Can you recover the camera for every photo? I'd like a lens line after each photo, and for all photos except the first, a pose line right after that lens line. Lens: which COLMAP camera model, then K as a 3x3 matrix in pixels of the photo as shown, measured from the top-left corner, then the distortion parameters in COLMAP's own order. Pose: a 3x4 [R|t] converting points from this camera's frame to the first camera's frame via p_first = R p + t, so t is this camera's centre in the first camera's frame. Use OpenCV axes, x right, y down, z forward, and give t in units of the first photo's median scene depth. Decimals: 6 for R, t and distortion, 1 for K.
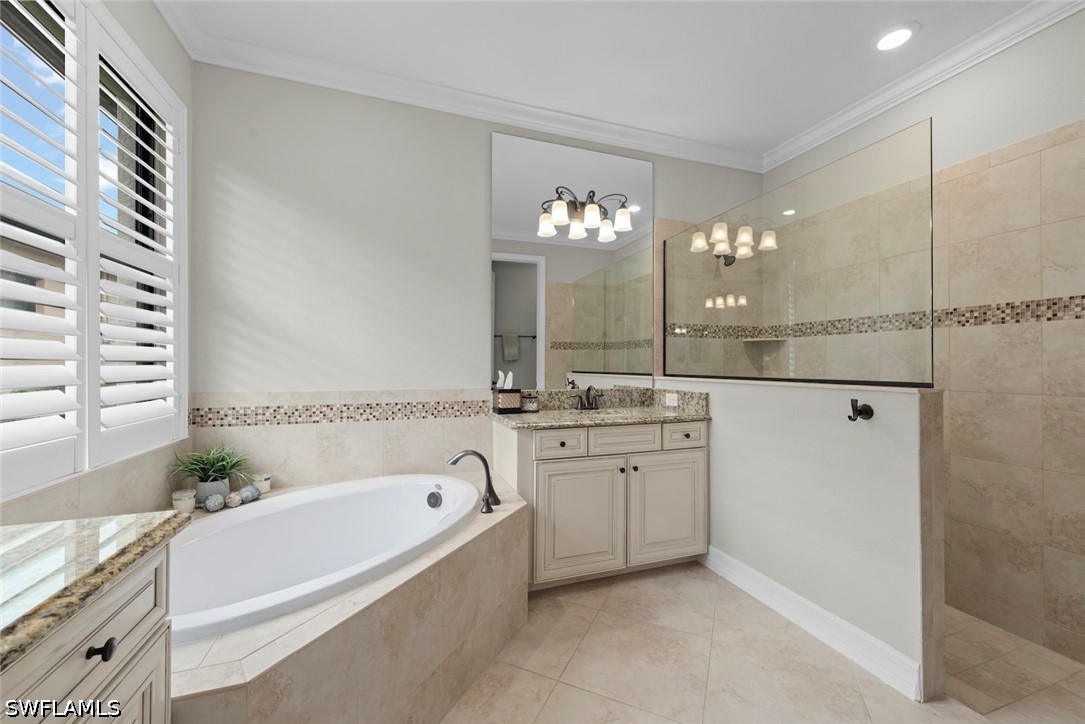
lens RADIAL K [[420.4, 0, 543.1], [0, 420.4, 360.9], [0, 0, 1]] dist [-0.000605, -0.000075]
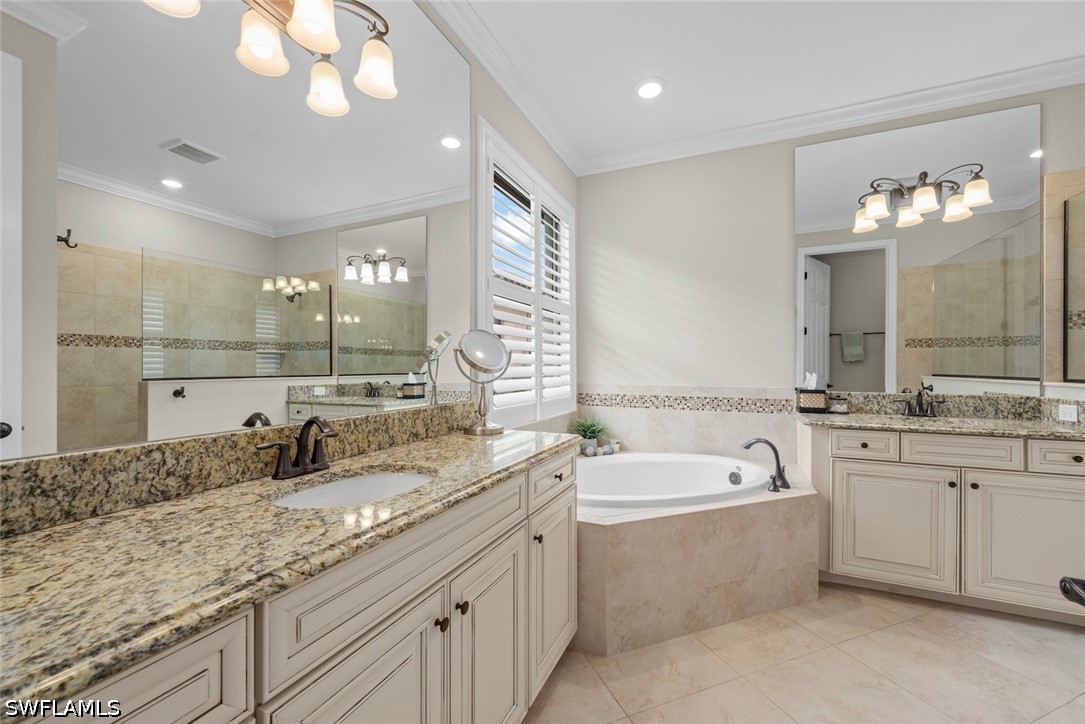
lens RADIAL K [[420.4, 0, 543.1], [0, 420.4, 360.9], [0, 0, 1]] dist [-0.000605, -0.000075]
pose [[0.721436, -0.007276, -0.692443, 0.169592], [0.005482, 0.999973, -0.004796, -0.003666], [0.692459, -0.000336, 0.721457, -0.234300]]
